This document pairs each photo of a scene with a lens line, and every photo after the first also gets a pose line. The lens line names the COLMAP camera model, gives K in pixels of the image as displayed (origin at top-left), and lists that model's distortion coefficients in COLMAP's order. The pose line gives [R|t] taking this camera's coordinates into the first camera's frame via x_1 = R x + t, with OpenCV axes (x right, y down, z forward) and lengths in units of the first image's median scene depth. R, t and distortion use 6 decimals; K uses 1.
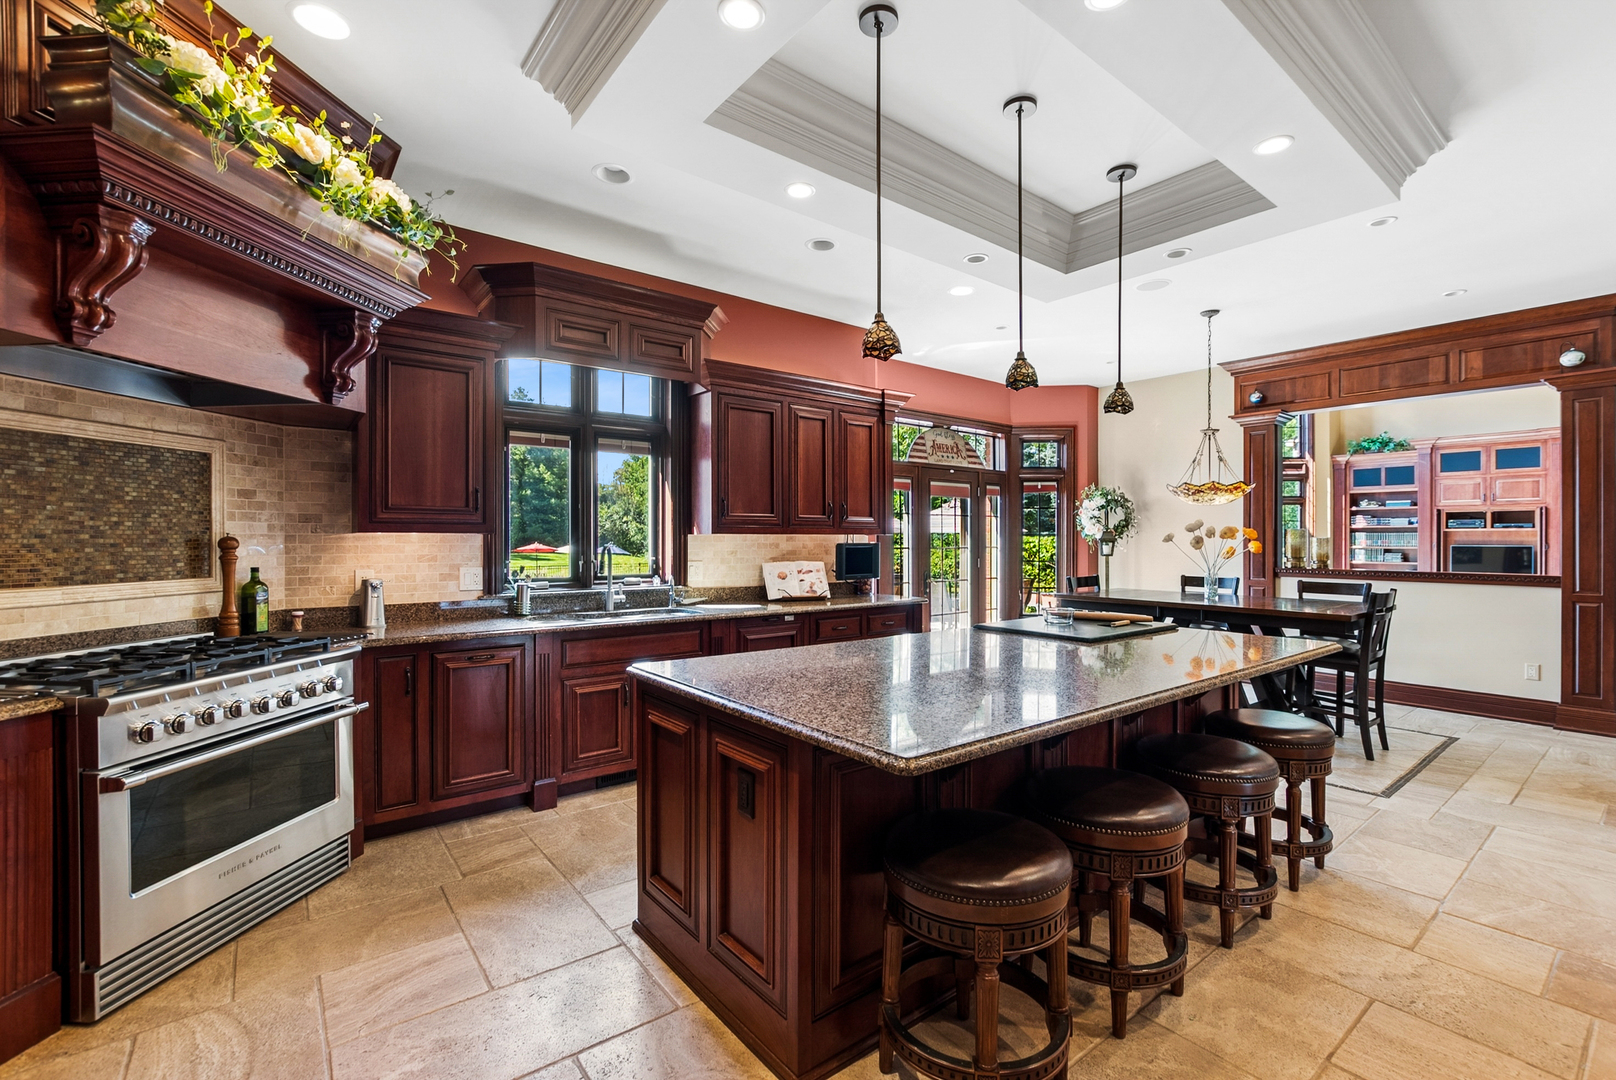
lens RADIAL K [[704.3, 0, 827.0], [0, 704.3, 538.3], [0, 0, 1]] dist [0.001322, 0.000243]
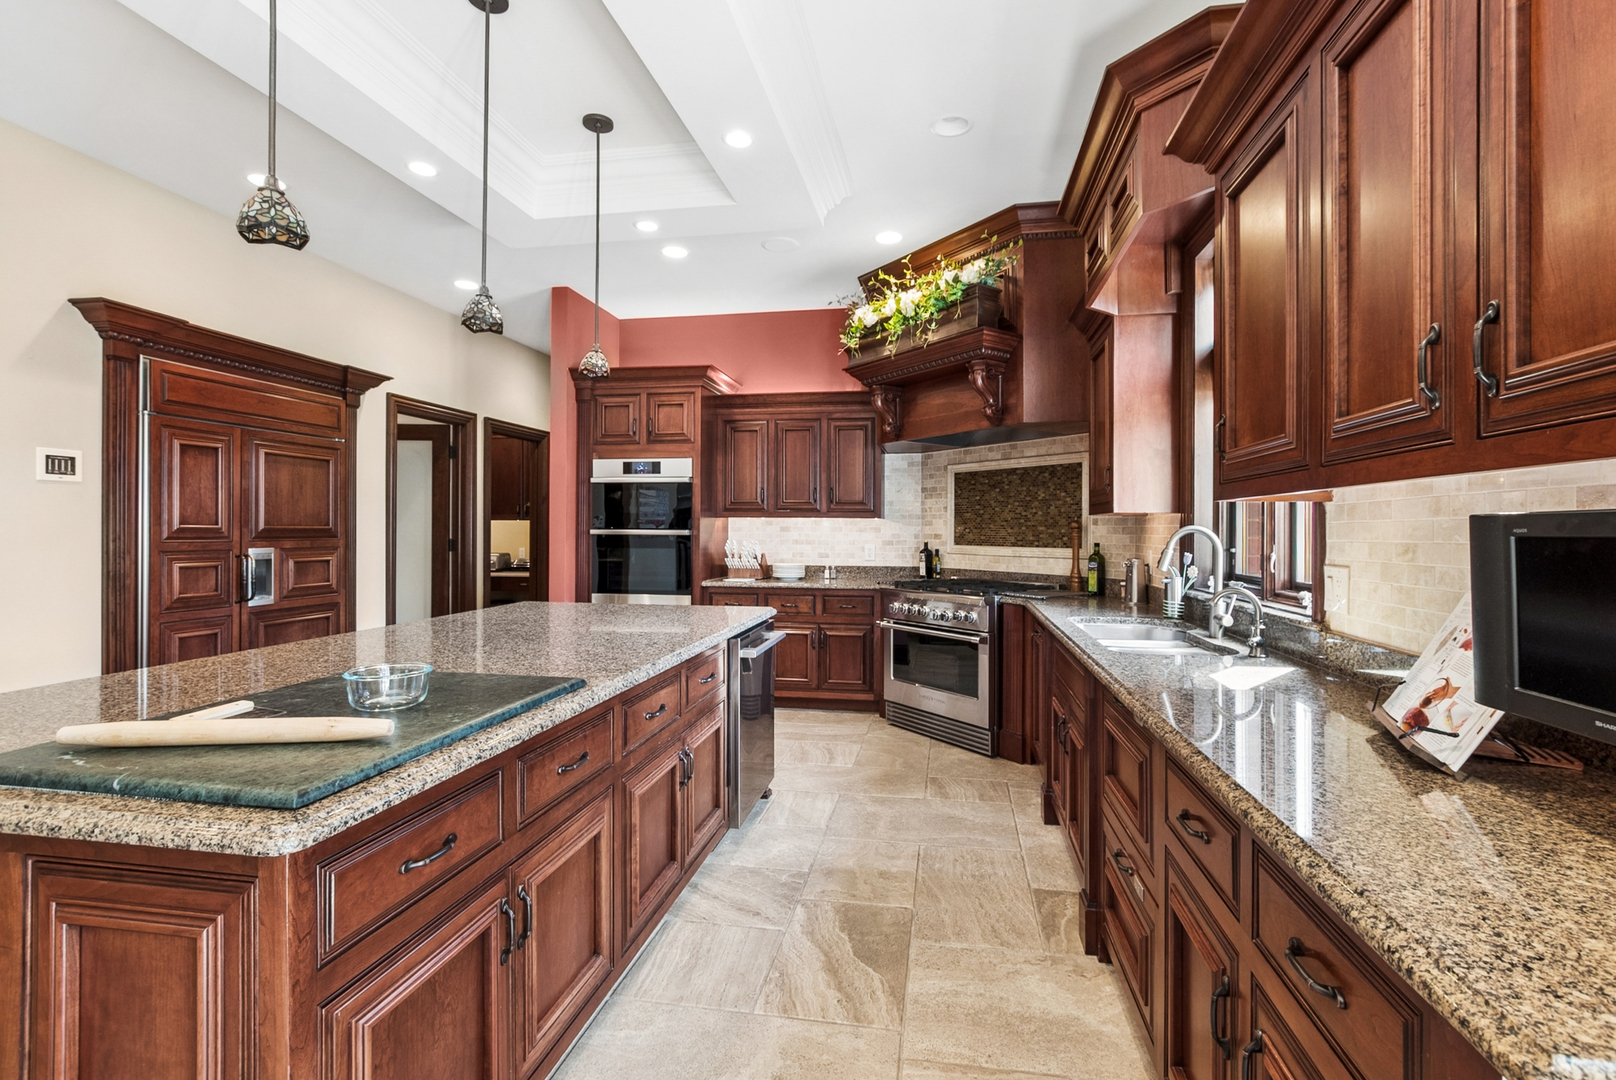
lens RADIAL K [[704.3, 0, 827.0], [0, 704.3, 538.3], [0, 0, 1]] dist [0.001322, 0.000243]
pose [[-0.751969, 0.002287, -0.659194, 0.119623], [-0.005957, 0.999930, 0.010265, 0.005974], [0.659171, 0.011646, -0.751903, 0.454209]]
